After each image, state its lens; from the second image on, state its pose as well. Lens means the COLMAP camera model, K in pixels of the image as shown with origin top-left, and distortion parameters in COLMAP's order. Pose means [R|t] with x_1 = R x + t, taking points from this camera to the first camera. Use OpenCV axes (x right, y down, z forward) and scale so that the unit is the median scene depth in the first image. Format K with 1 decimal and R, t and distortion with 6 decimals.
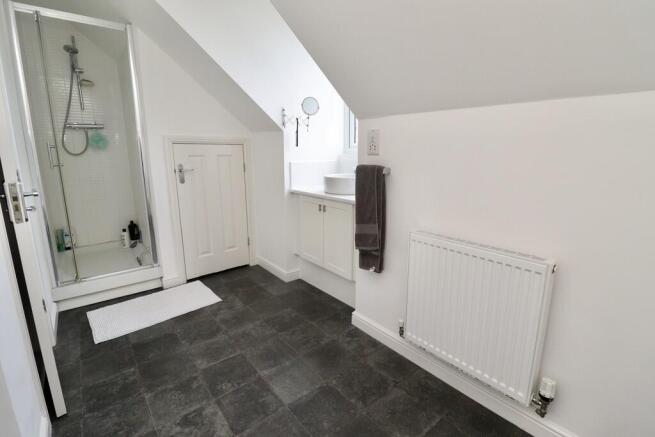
lens RADIAL K [[315.7, 0, 330.6], [0, 315.7, 218.0], [0, 0, 1]] dist [0.000424, -0.000773]
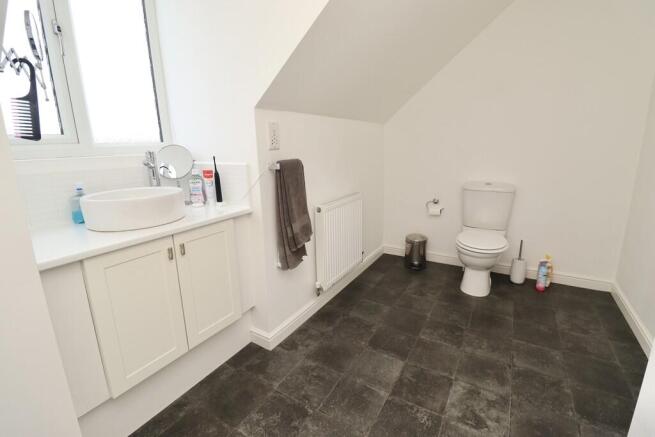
lens RADIAL K [[315.7, 0, 330.2], [0, 315.7, 219.9], [0, 0, 1]] dist [0.000424, -0.000773]
pose [[-0.366978, -0.215162, 0.905004, -0.863729], [0.216224, 0.926506, 0.307952, -0.273930], [-0.904751, 0.308695, -0.293484, 1.258800]]
